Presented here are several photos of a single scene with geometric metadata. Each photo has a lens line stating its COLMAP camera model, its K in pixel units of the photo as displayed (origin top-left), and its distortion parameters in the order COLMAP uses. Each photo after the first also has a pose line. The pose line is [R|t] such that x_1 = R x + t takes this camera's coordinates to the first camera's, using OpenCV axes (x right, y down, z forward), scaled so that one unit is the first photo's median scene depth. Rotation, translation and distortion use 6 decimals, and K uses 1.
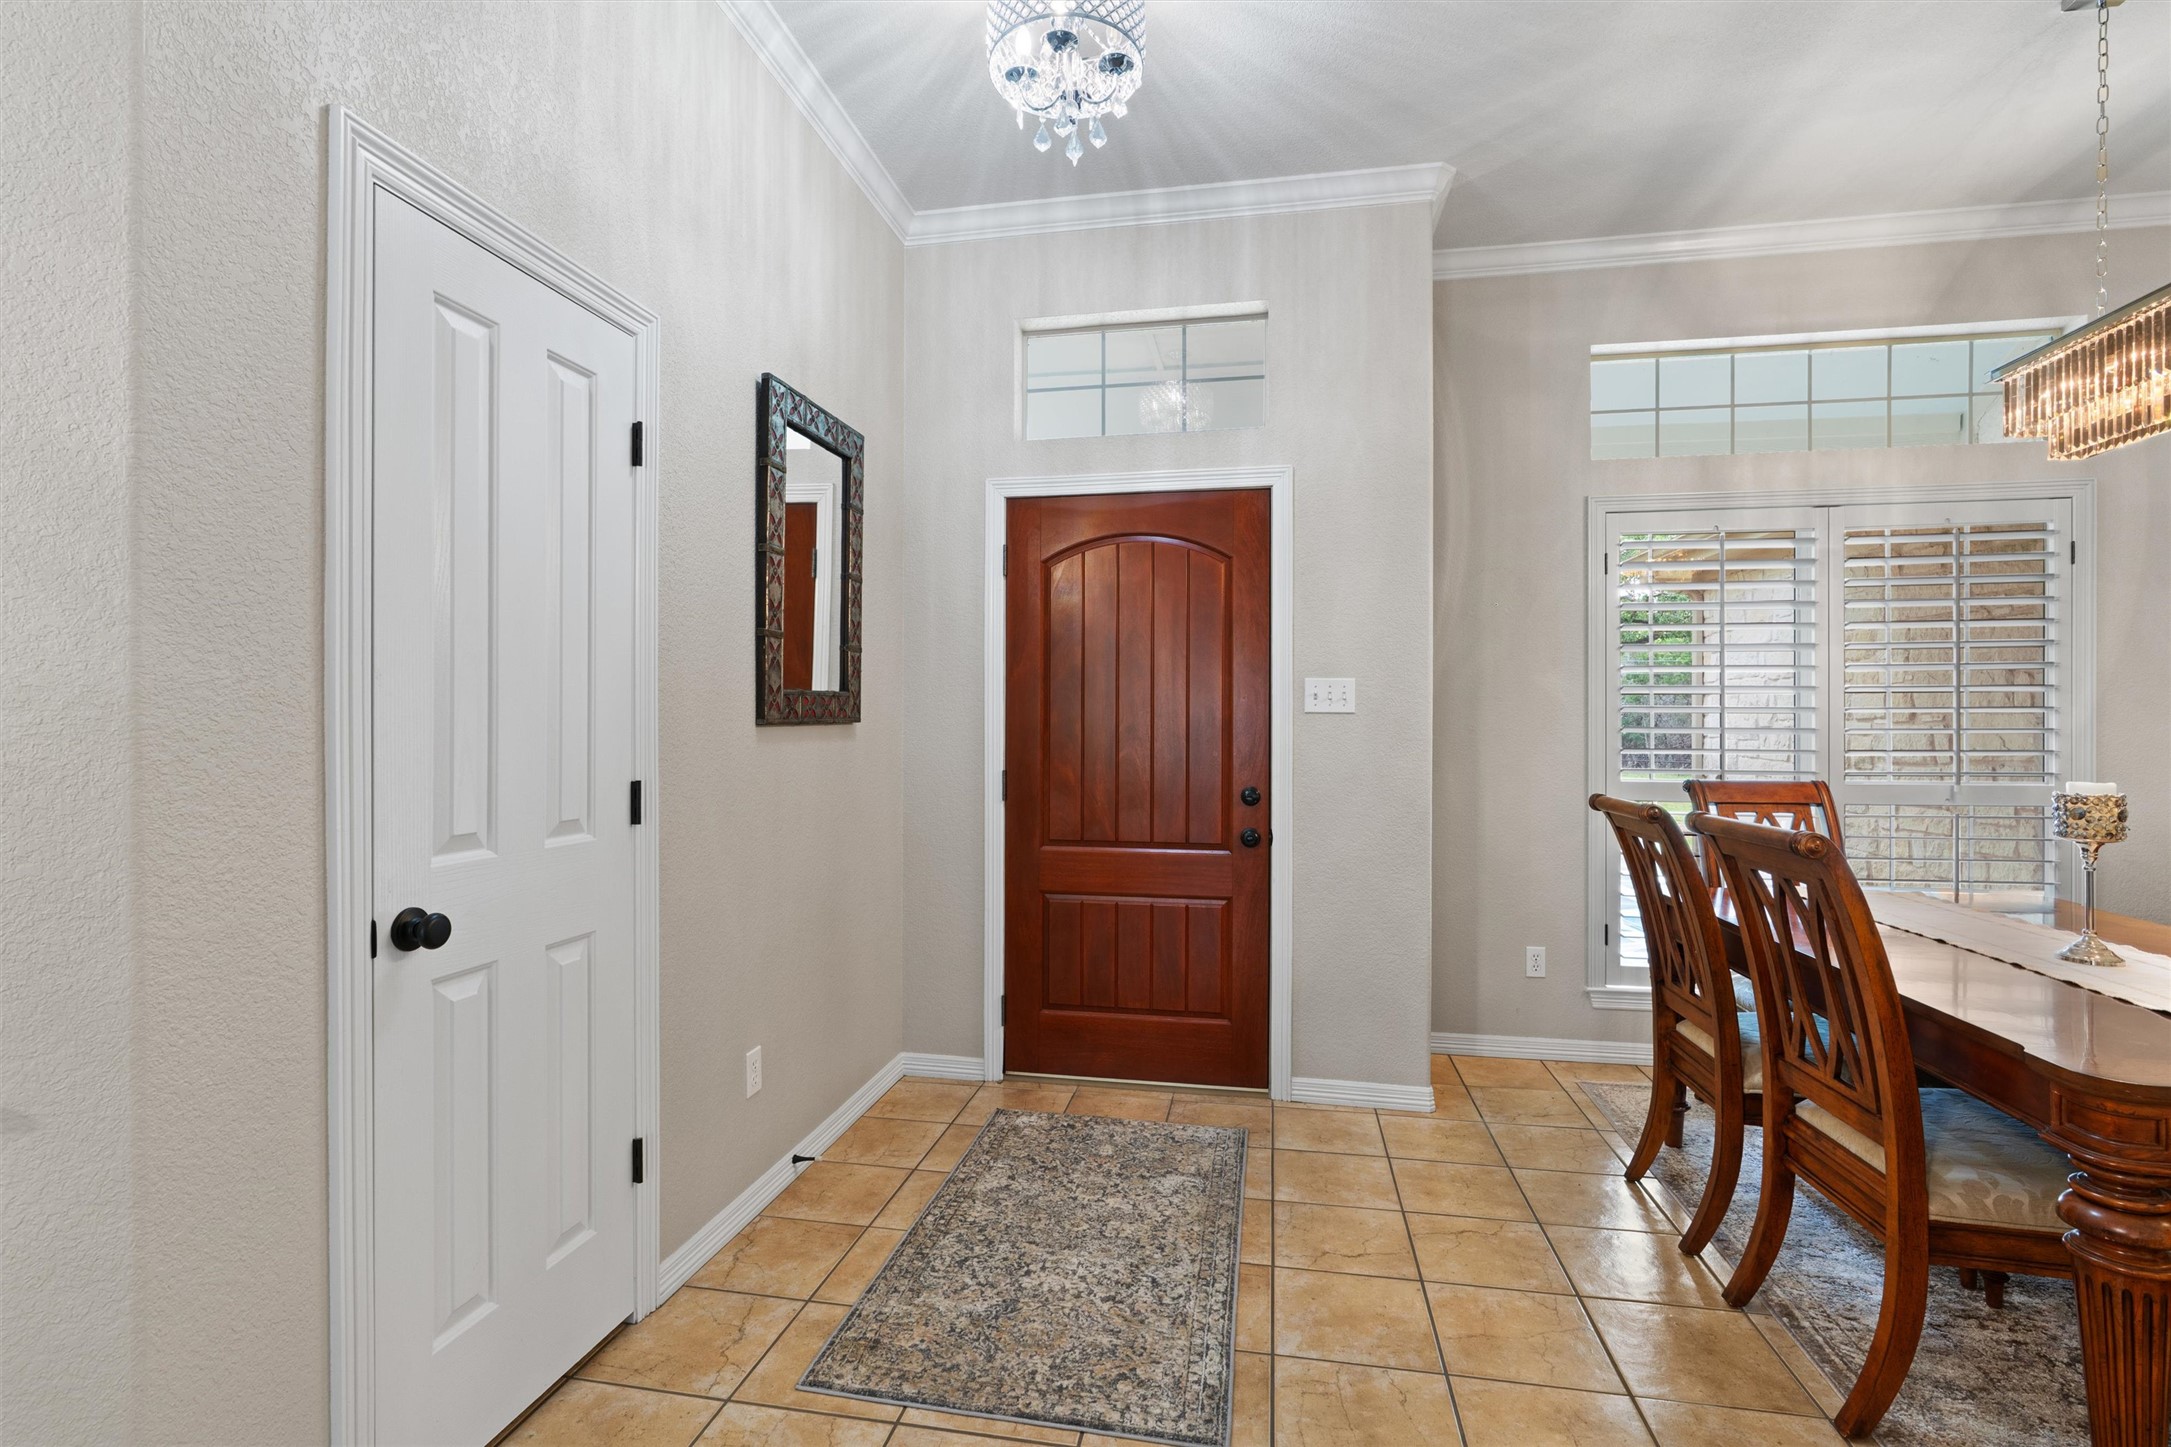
lens RADIAL K [[997.8, 0, 1086.4], [0, 997.8, 734.7], [0, 0, 1]] dist [-0.014324, -0.000276]
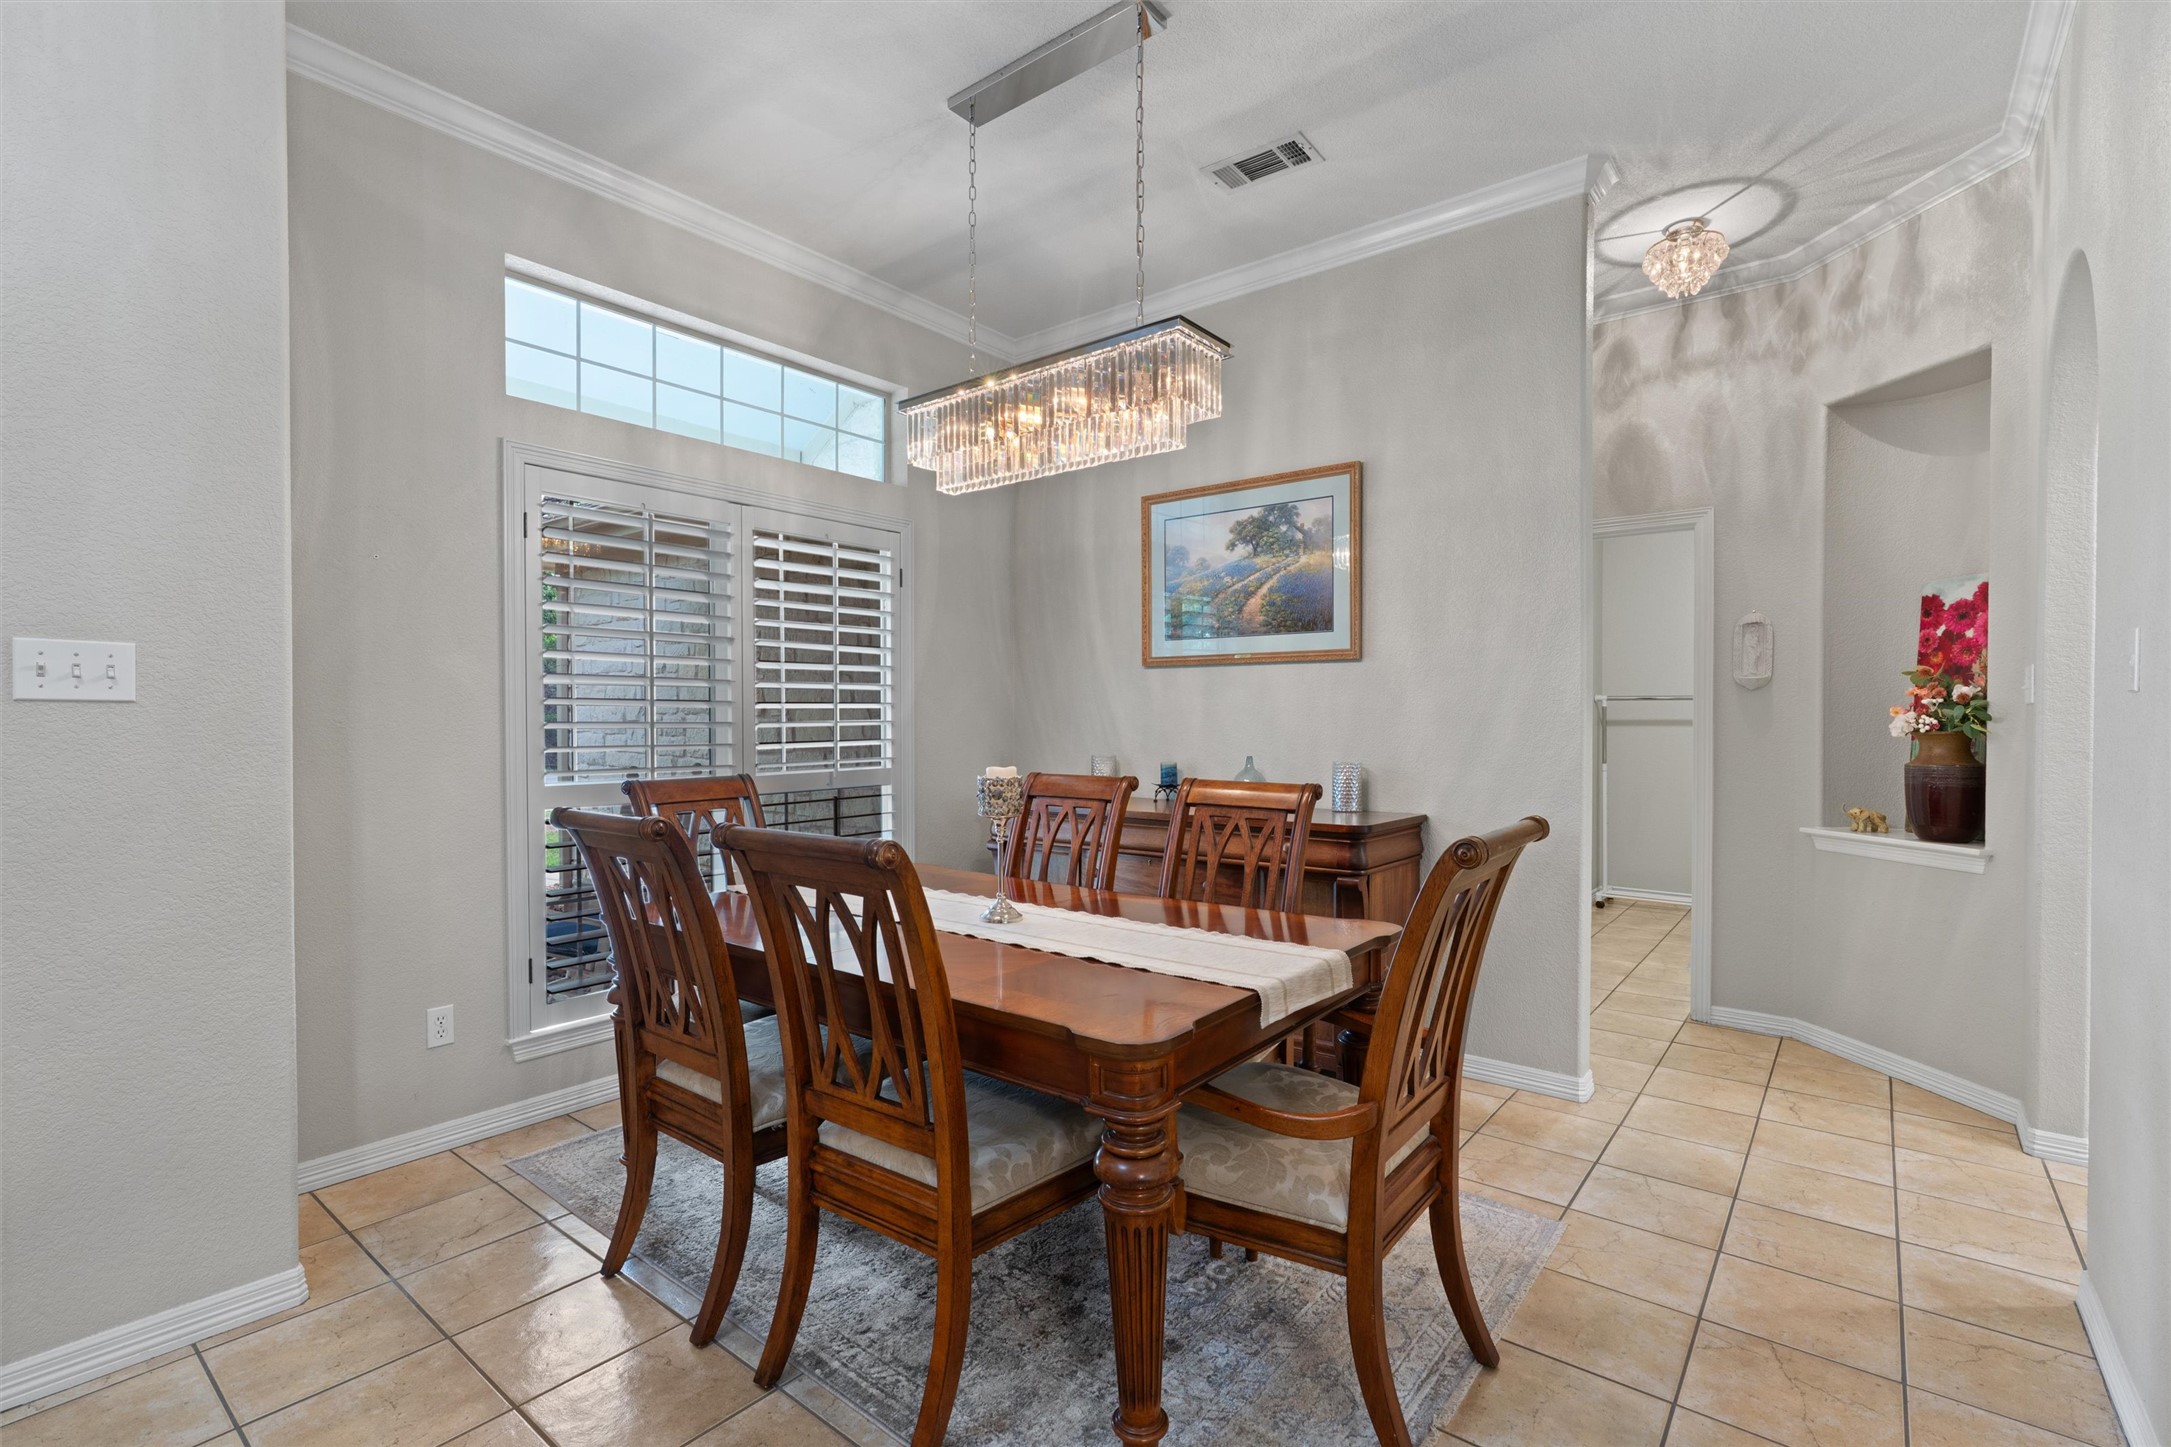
lens RADIAL K [[987.0, 0, 1083.8], [0, 987.0, 727.7], [0, 0, 1]] dist [-0.011357, 0.005401]
pose [[0.473483, -0.011925, 0.880722, 0.025142], [0.011677, 0.999905, 0.007261, -0.004471], [-0.880726, 0.006846, 0.473577, 0.270189]]
